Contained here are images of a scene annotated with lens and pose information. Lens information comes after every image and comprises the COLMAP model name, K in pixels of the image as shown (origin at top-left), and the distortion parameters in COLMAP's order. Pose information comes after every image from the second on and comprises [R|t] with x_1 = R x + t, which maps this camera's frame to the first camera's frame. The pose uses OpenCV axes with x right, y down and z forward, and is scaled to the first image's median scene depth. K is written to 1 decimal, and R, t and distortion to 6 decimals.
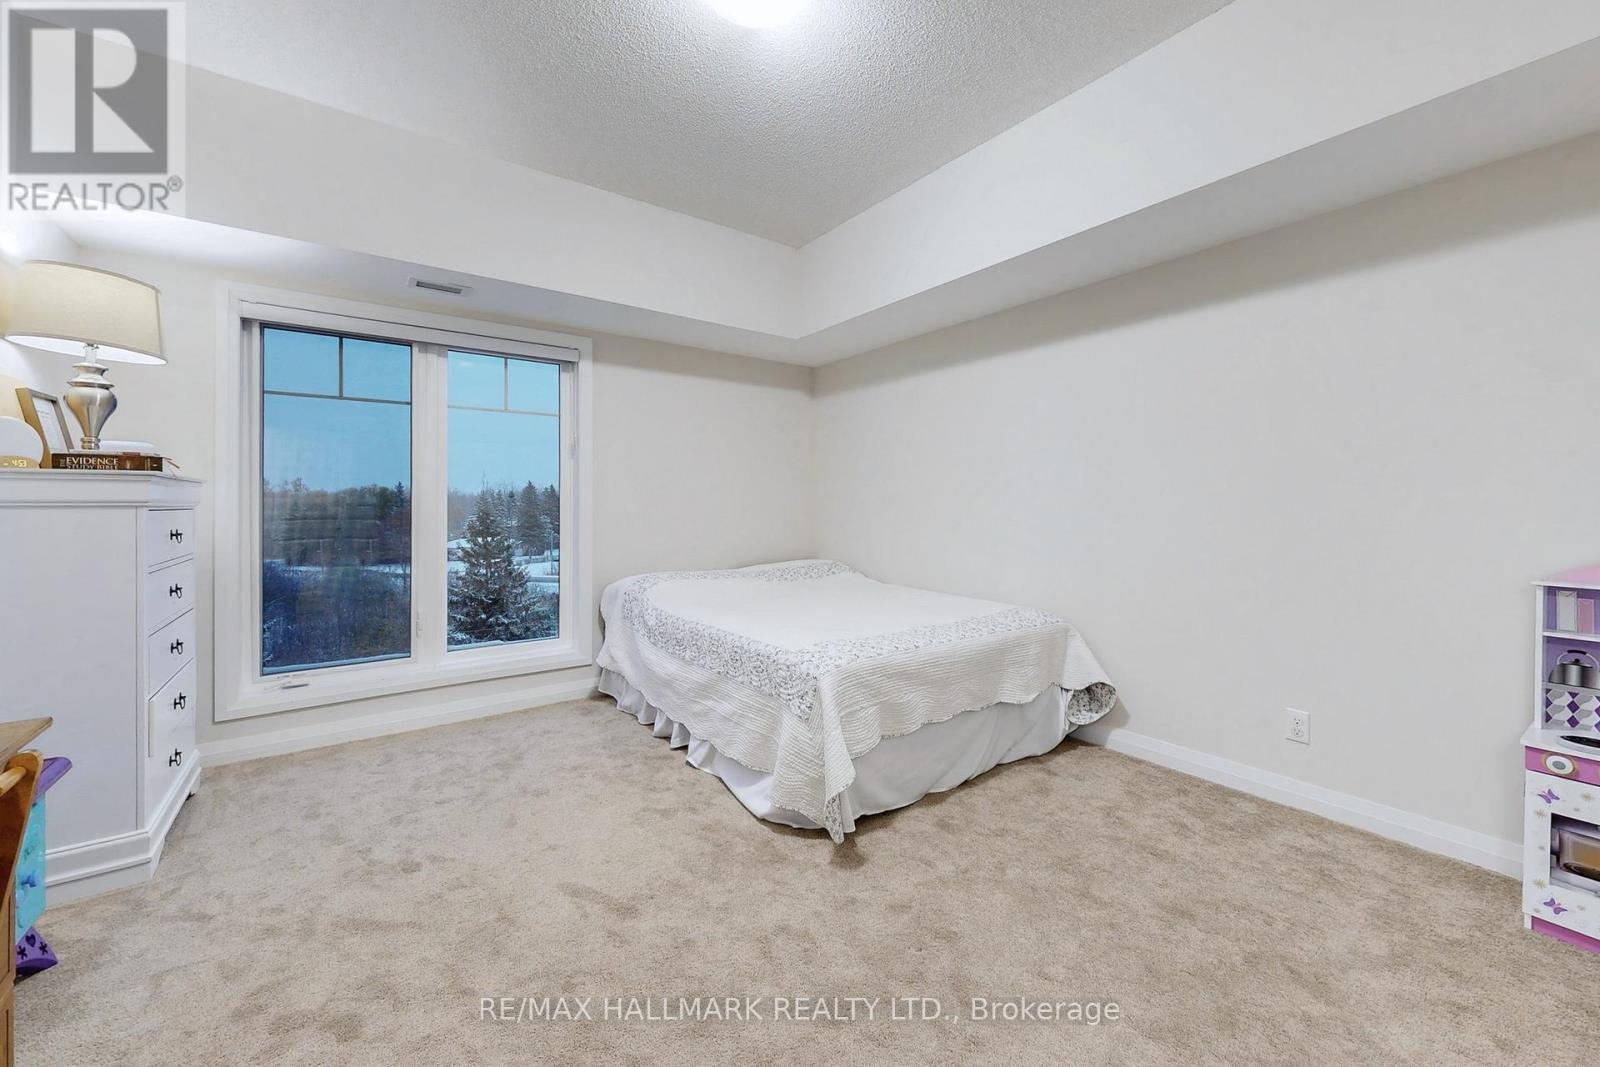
lens RADIAL K [[618.9, 0, 797.4], [0, 618.9, 516.9], [0, 0, 1]] dist [0.001218, 0.000309]
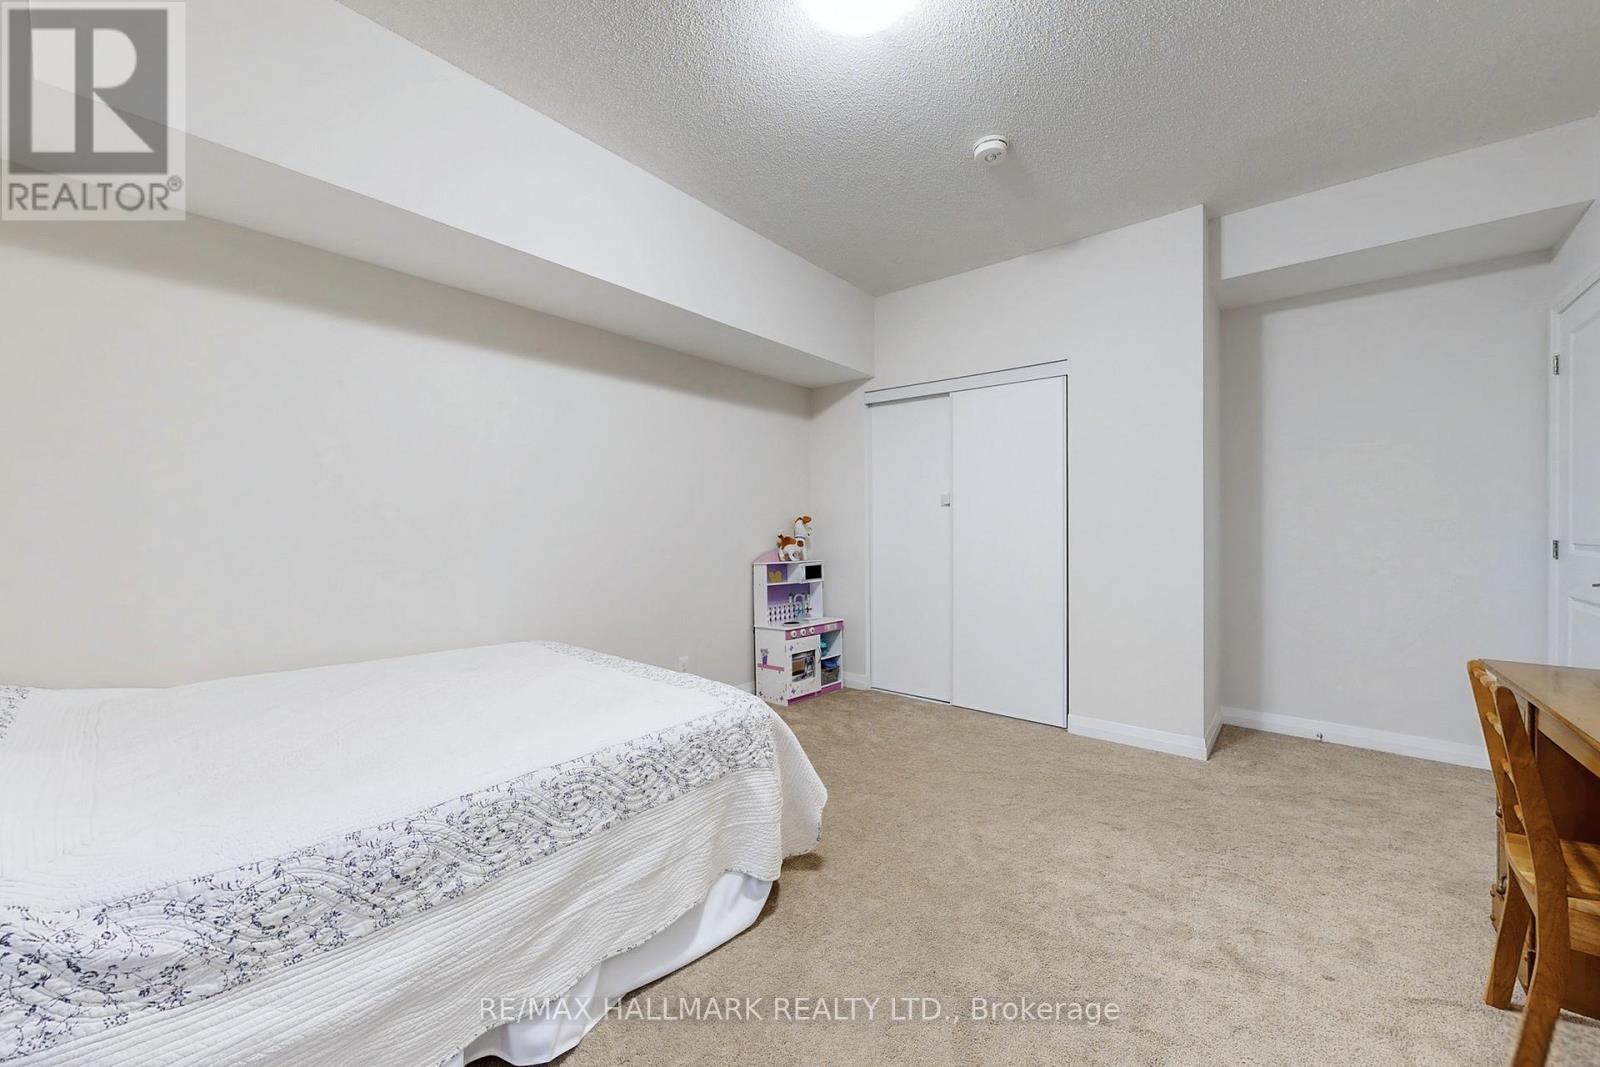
lens RADIAL K [[618.9, 0, 805.6], [0, 618.9, 532.8], [0, 0, 1]] dist [0.001218, 0.000309]
pose [[-0.260246, -0.006261, 0.965522, -0.786245], [0.013775, 0.999853, 0.010196, -0.021632], [-0.965444, 0.015953, -0.260121, 1.055912]]
